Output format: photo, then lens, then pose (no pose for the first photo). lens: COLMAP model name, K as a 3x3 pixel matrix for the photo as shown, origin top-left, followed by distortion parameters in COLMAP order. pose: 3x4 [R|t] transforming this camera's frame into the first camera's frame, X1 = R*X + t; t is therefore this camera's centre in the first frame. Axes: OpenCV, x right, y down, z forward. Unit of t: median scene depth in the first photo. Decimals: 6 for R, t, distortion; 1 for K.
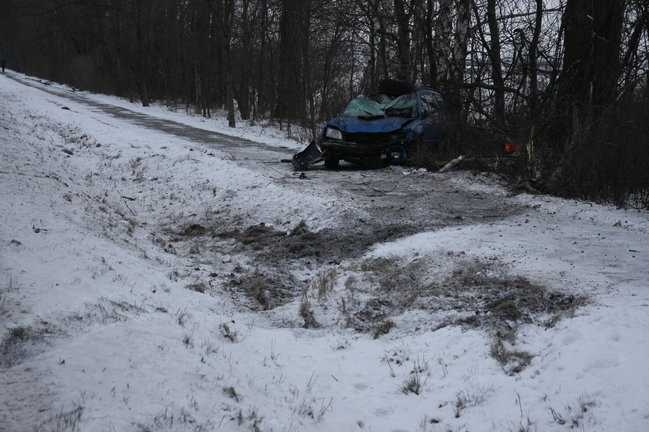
lens RADIAL K [[1576.6, 0, 325.2], [0, 1576.6, 216.2], [0, 0, 1]] dist [0.414010, 0.000000]
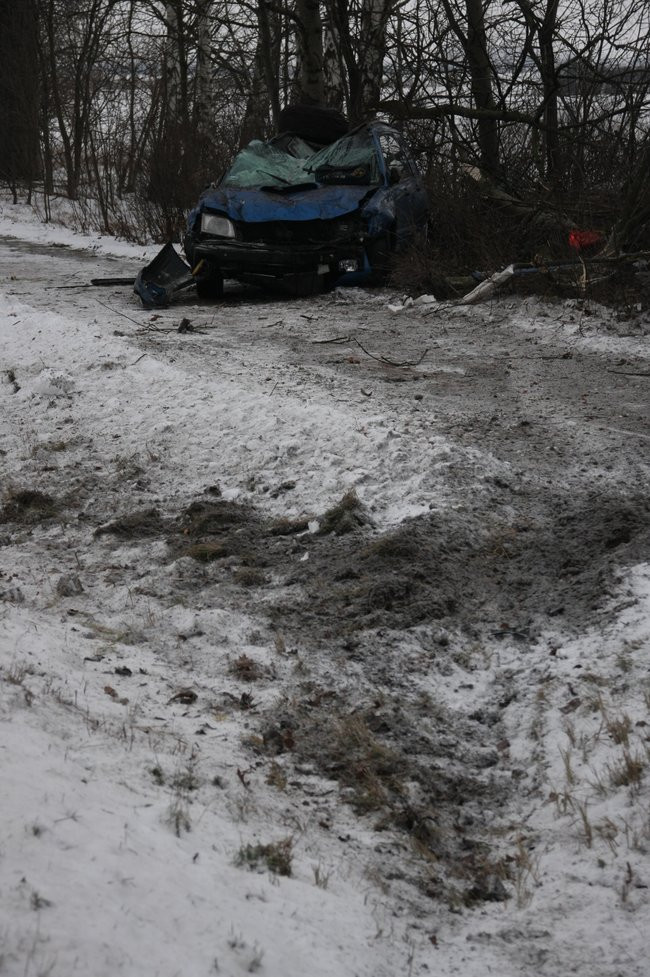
lens RADIAL K [[2373.4, 0, 324.8], [0, 2373.4, 488.4], [0, 0, 1]] dist [0.414010, 0.000000]
pose [[0.990034, -0.057275, 0.128655, -0.065711], [0.047527, 0.995851, 0.077602, -0.030121], [-0.132566, -0.070714, 0.988648, 0.298012]]
